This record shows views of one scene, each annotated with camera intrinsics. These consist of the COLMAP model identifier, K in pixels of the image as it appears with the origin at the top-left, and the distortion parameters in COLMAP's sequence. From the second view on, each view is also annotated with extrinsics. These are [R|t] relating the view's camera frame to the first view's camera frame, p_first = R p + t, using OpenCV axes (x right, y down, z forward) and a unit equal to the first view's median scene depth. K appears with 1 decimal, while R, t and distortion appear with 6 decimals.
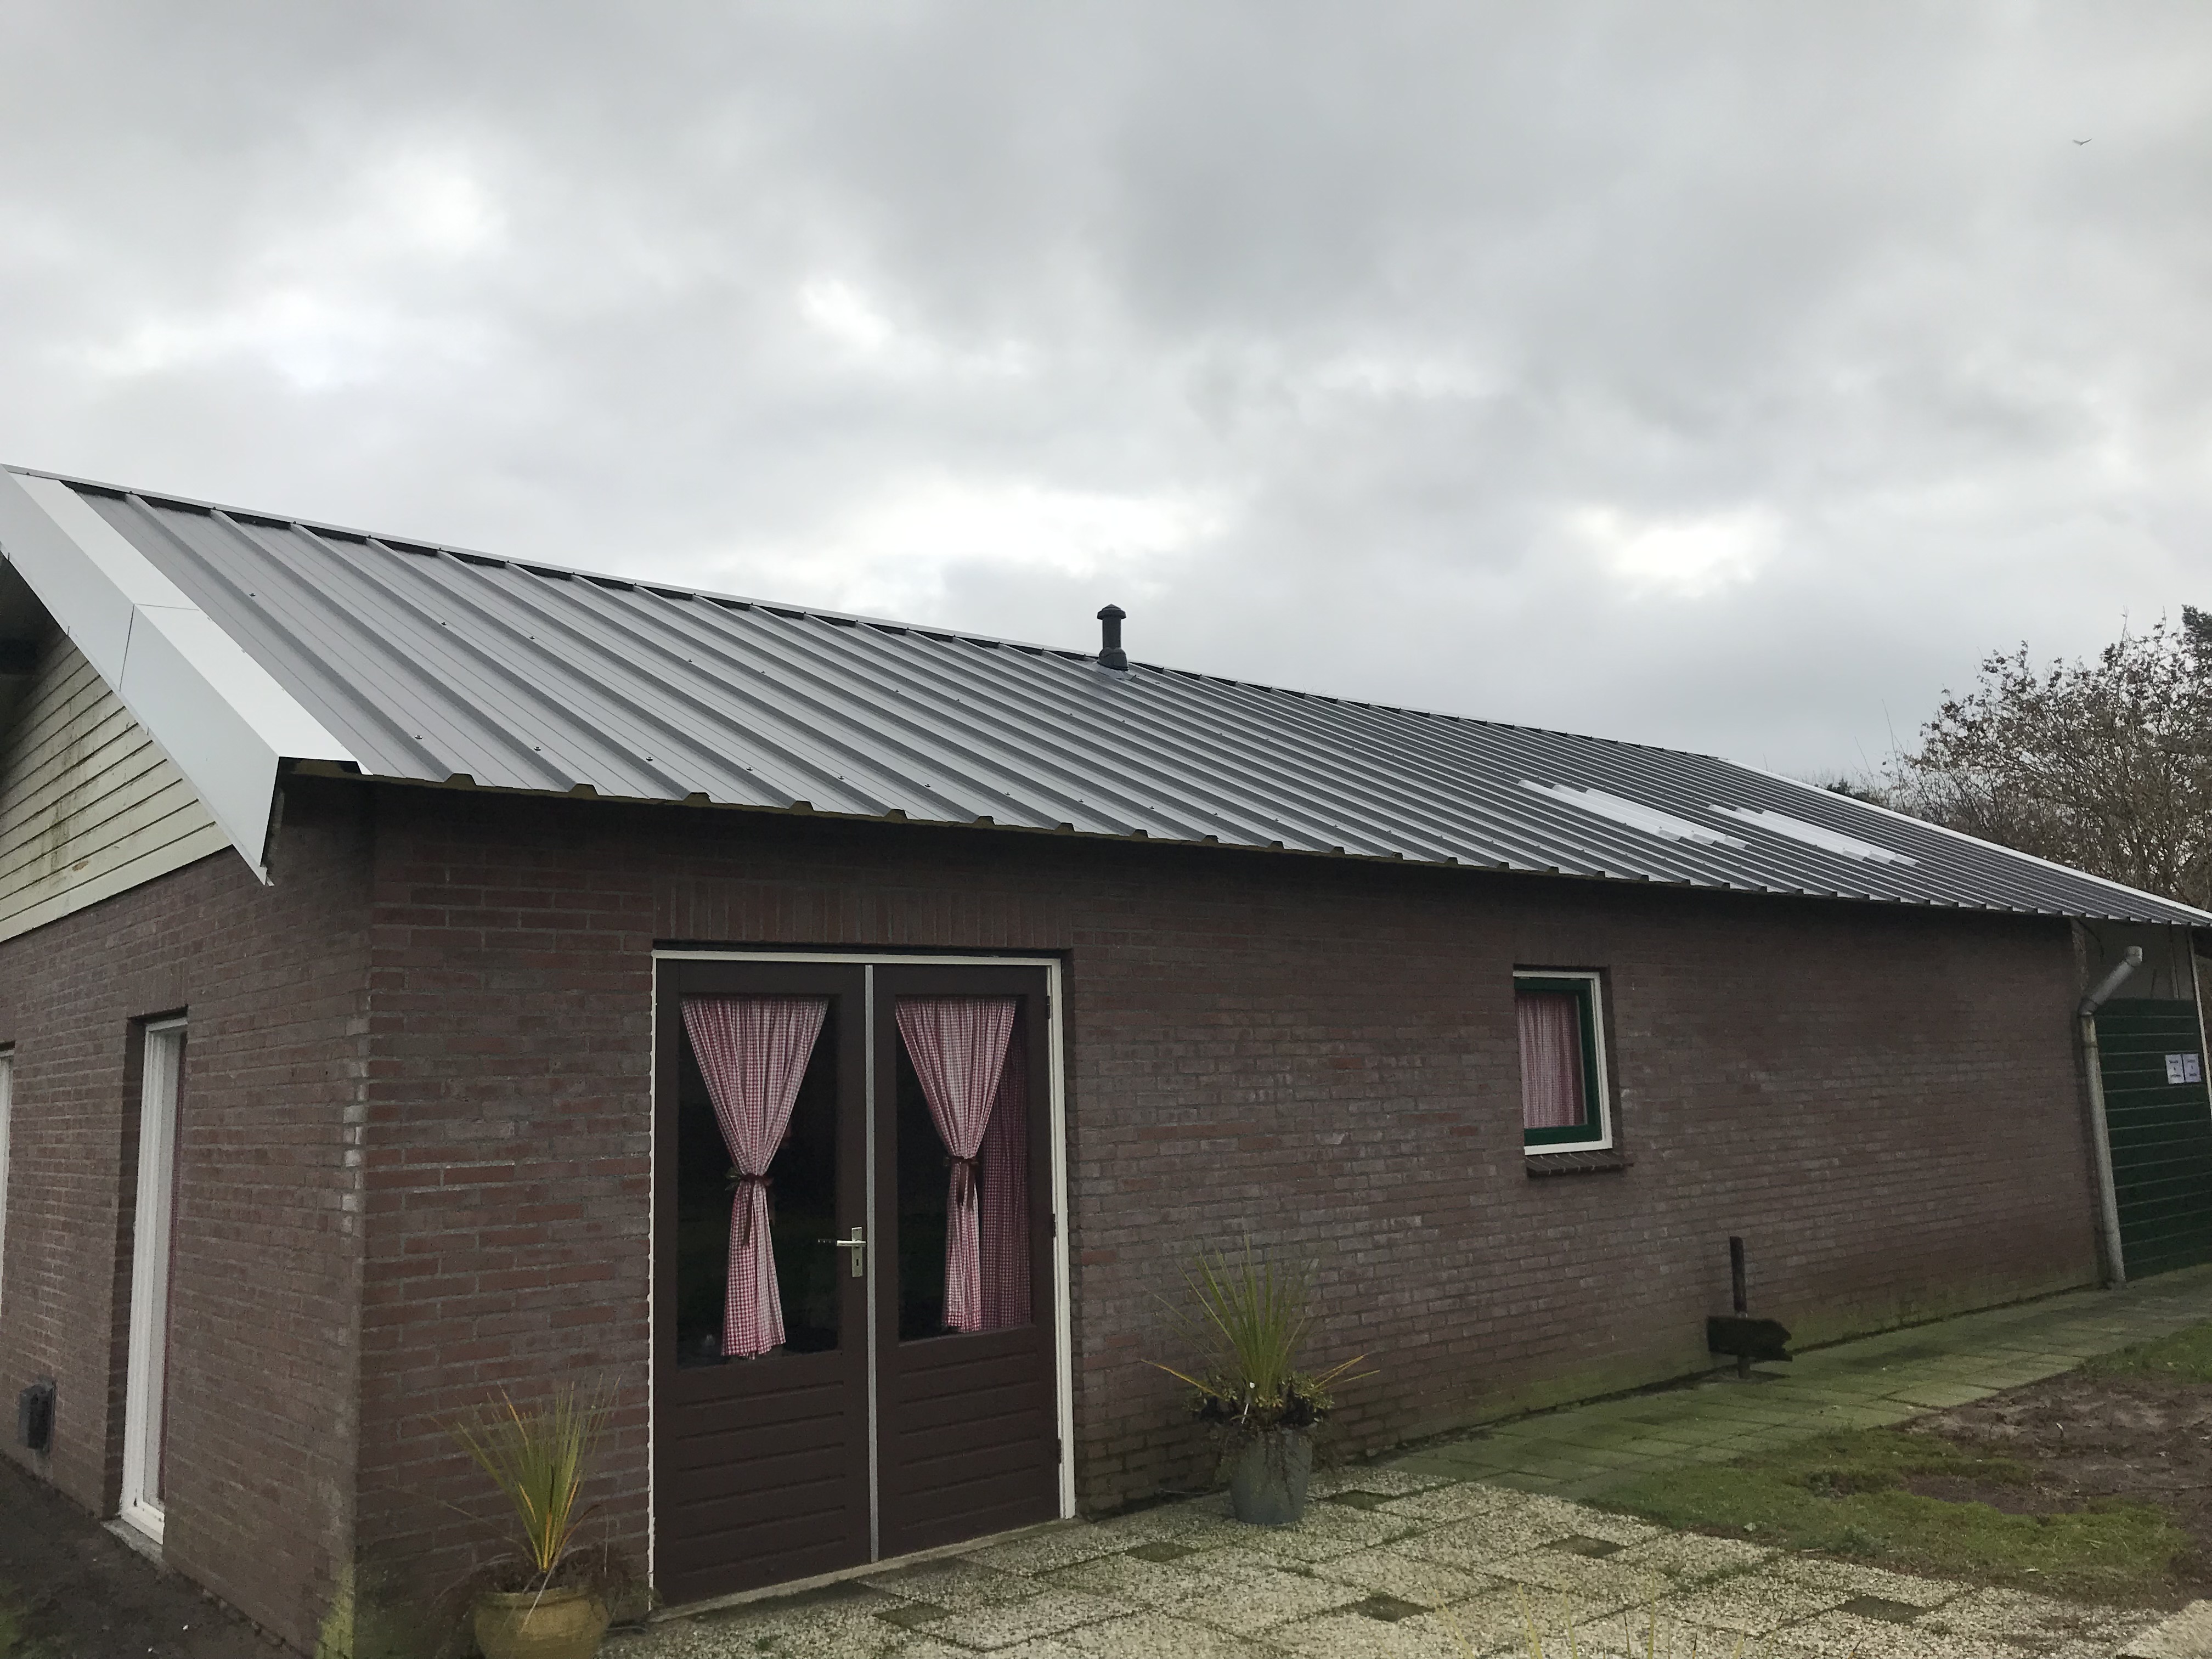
lens RADIAL K [[1815.5, 0, 1106.0], [0, 1815.5, 829.5], [0, 0, 1]] dist [0.070667, -0.119337]
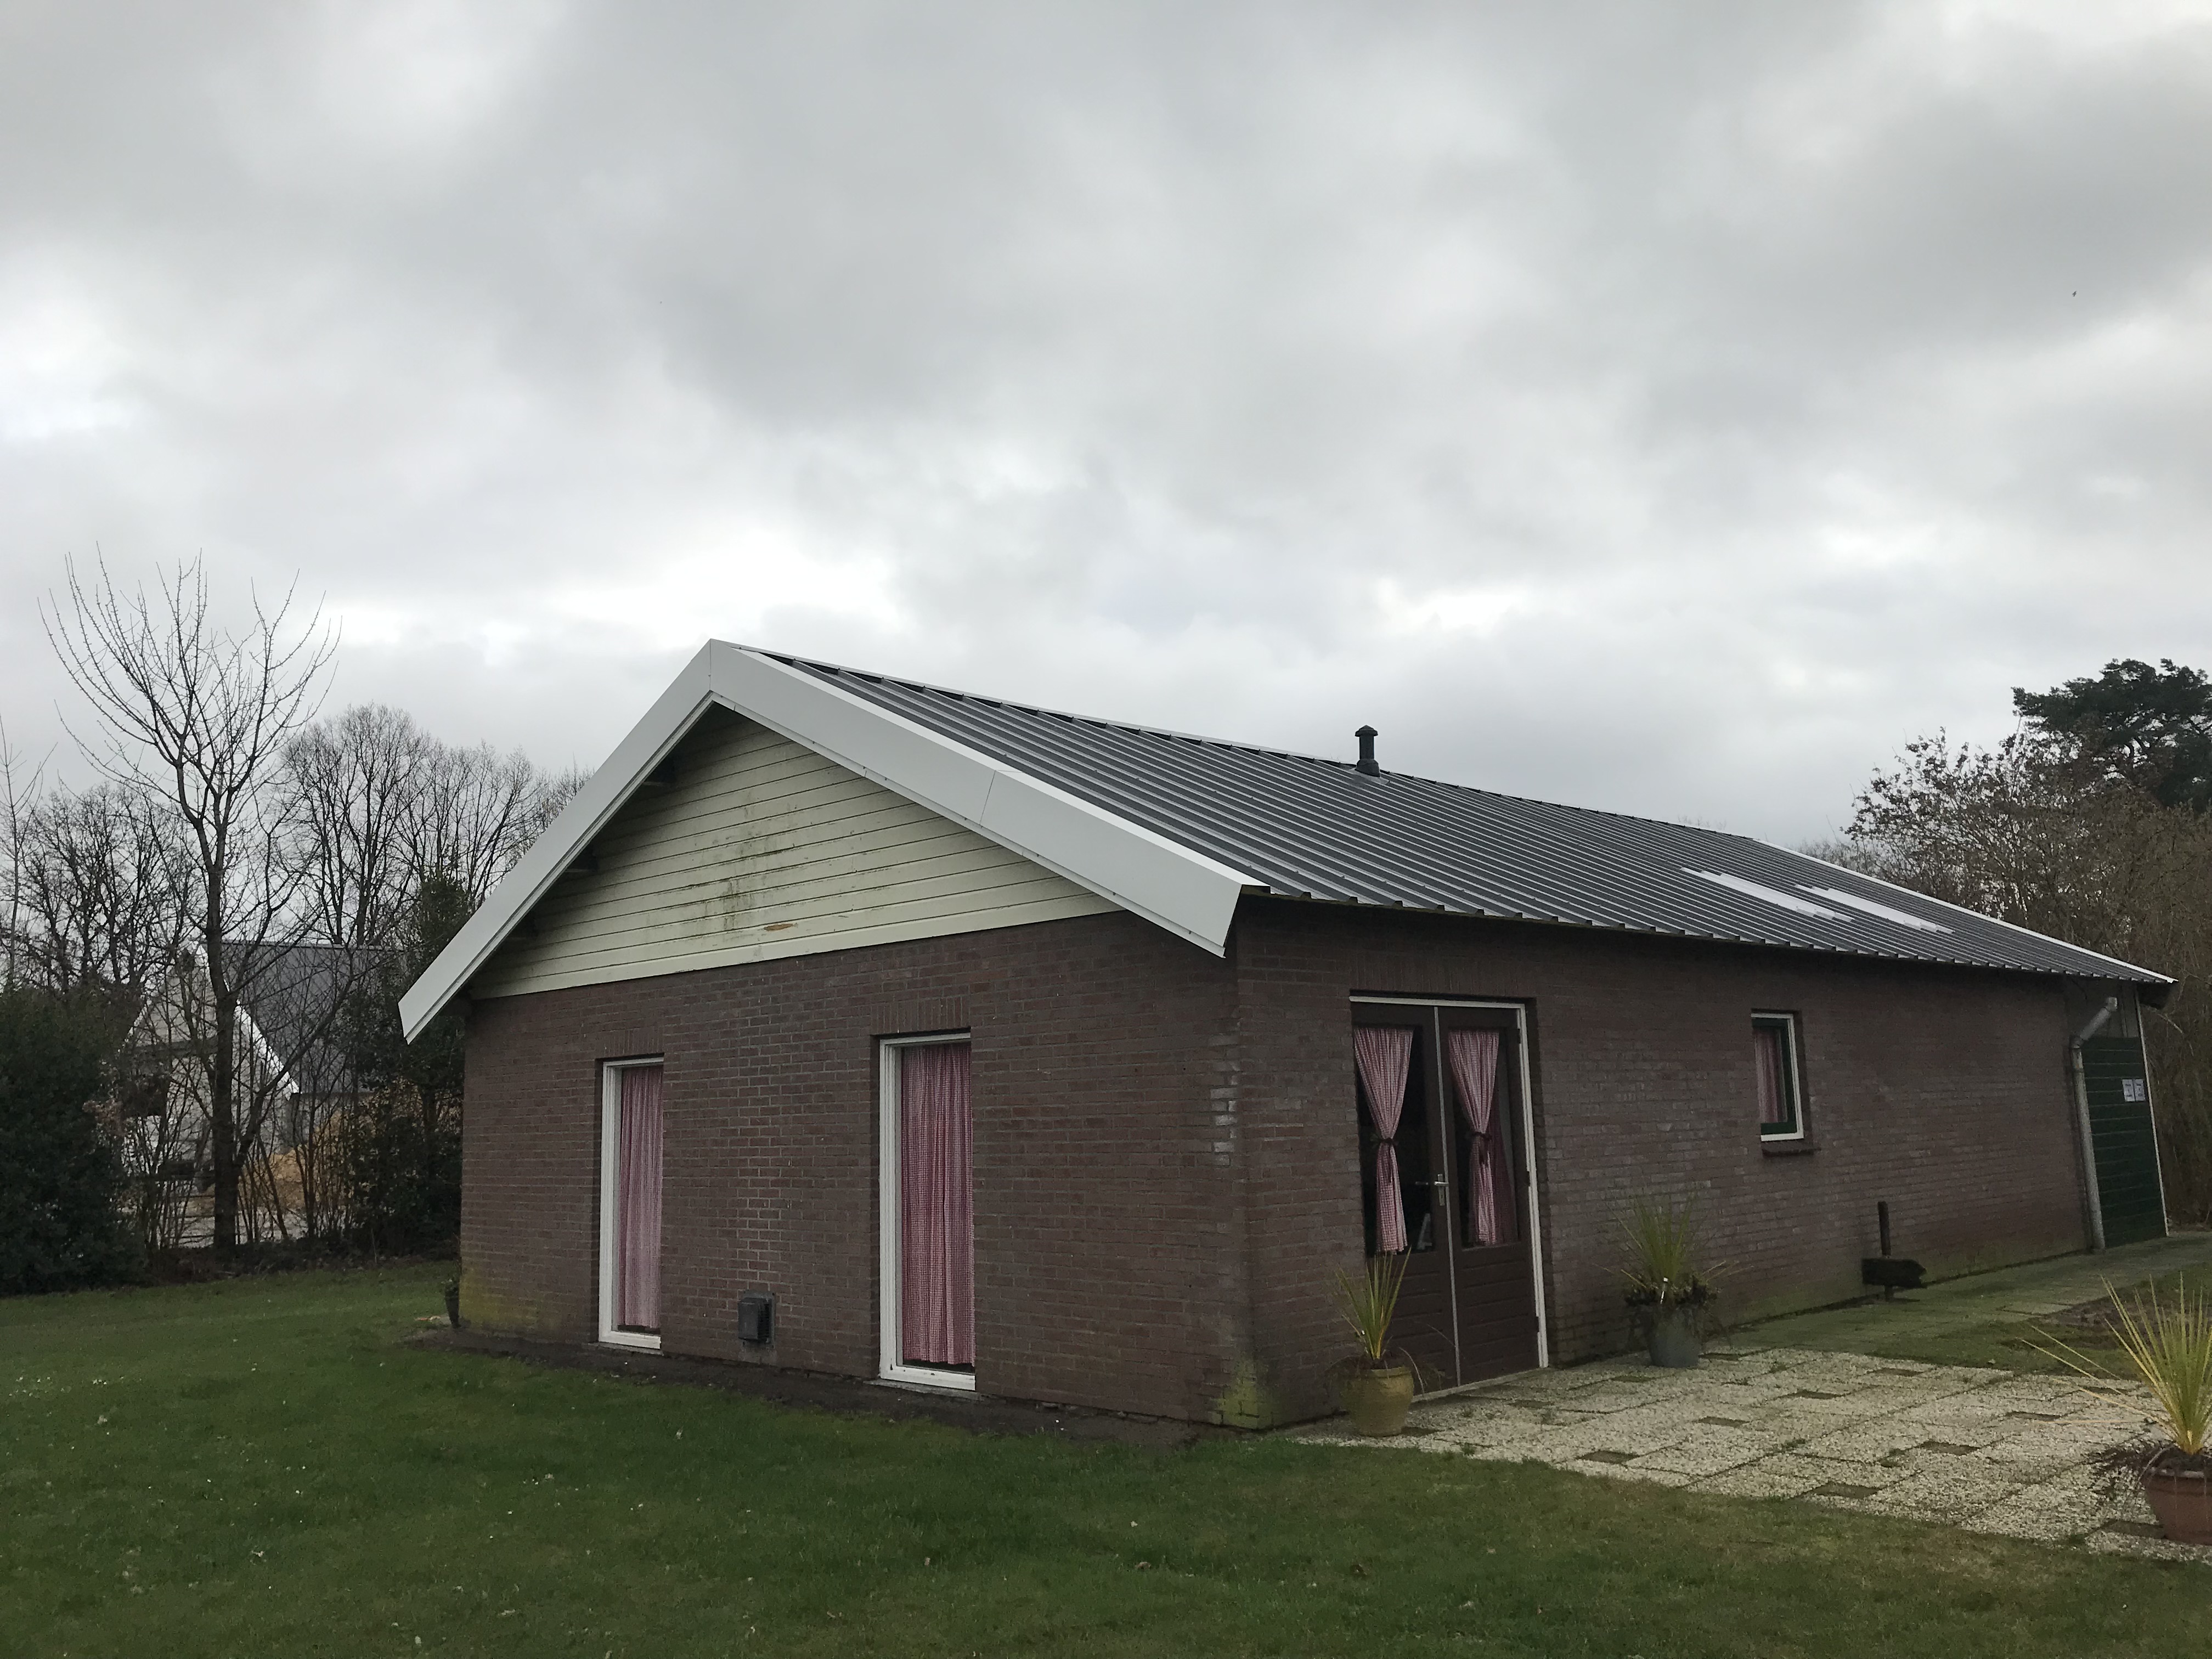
lens RADIAL K [[1815.5, 0, 1106.0], [0, 1815.5, 829.5], [0, 0, 1]] dist [0.070667, -0.119337]
pose [[0.996723, 0.017975, 0.078867, -0.424672], [-0.016775, 0.999734, -0.015849, -0.037998], [-0.079131, 0.014474, 0.996759, -0.422152]]
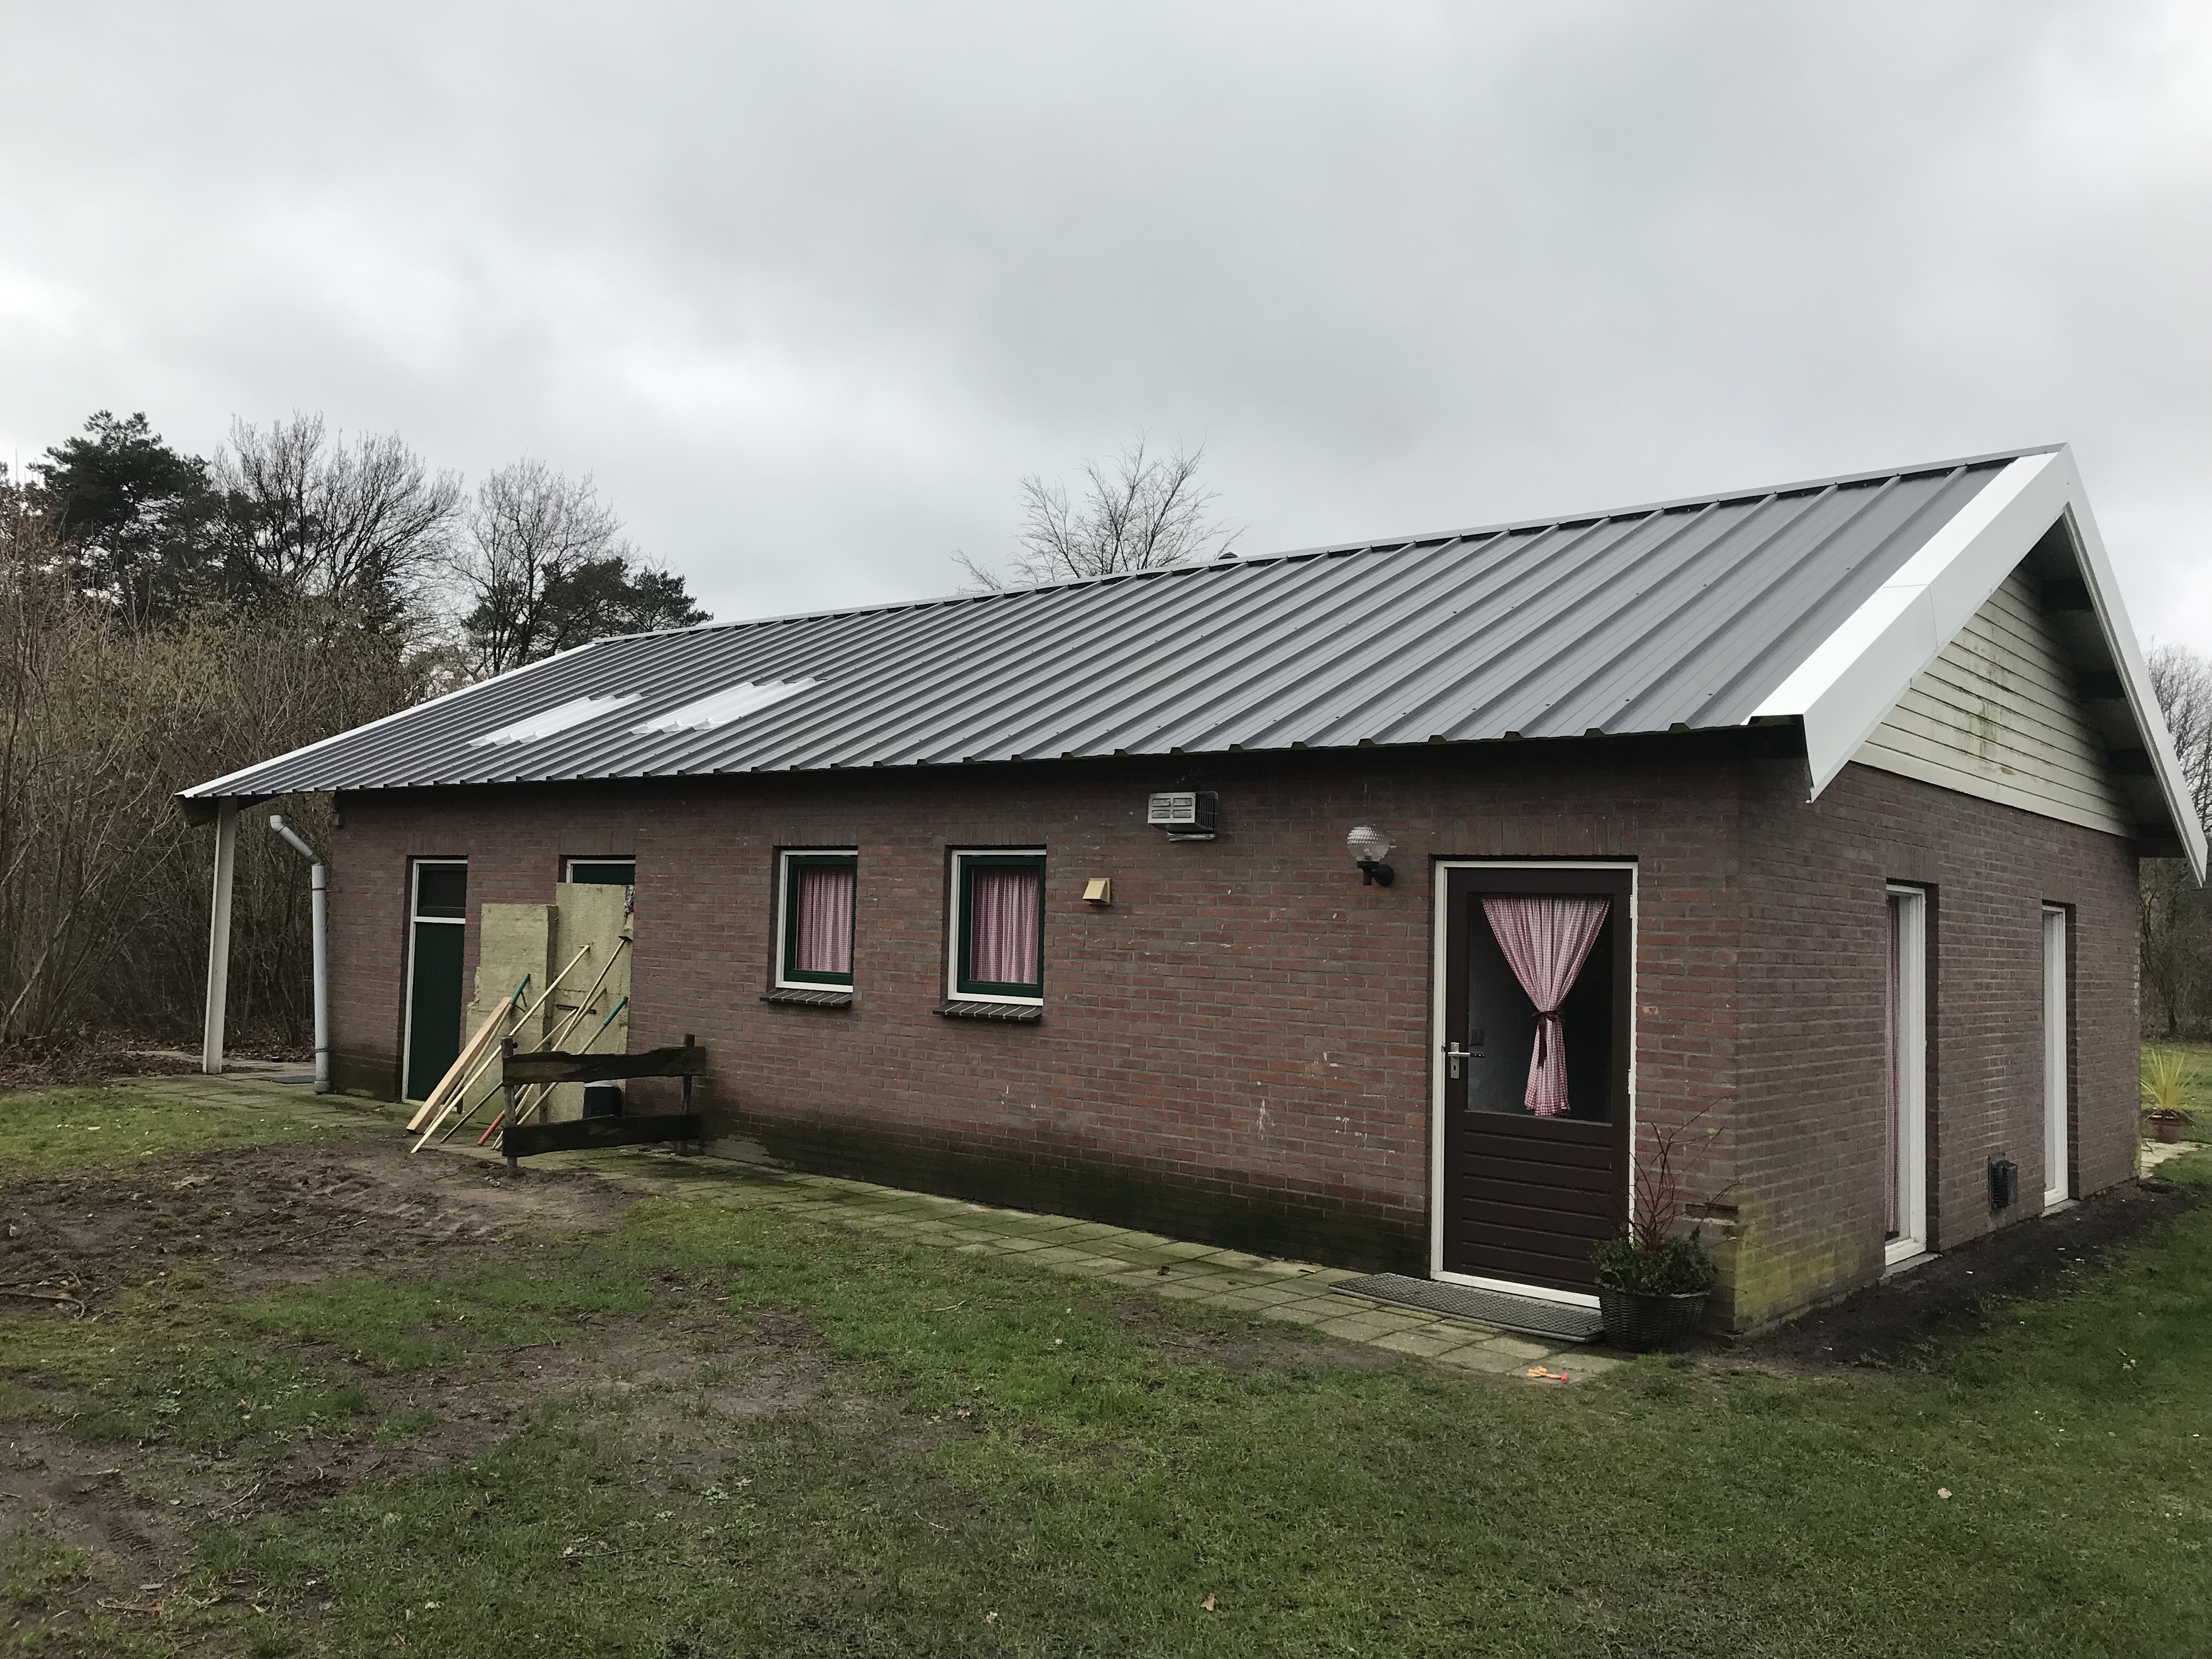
lens RADIAL K [[1815.5, 0, 1106.0], [0, 1815.5, 829.5], [0, 0, 1]] dist [0.070667, -0.119337]
pose [[-0.170529, 0.098220, 0.980445, -1.746972], [-0.149997, 0.980836, -0.124348, 0.323050], [-0.973869, -0.168269, -0.152528, 1.826239]]
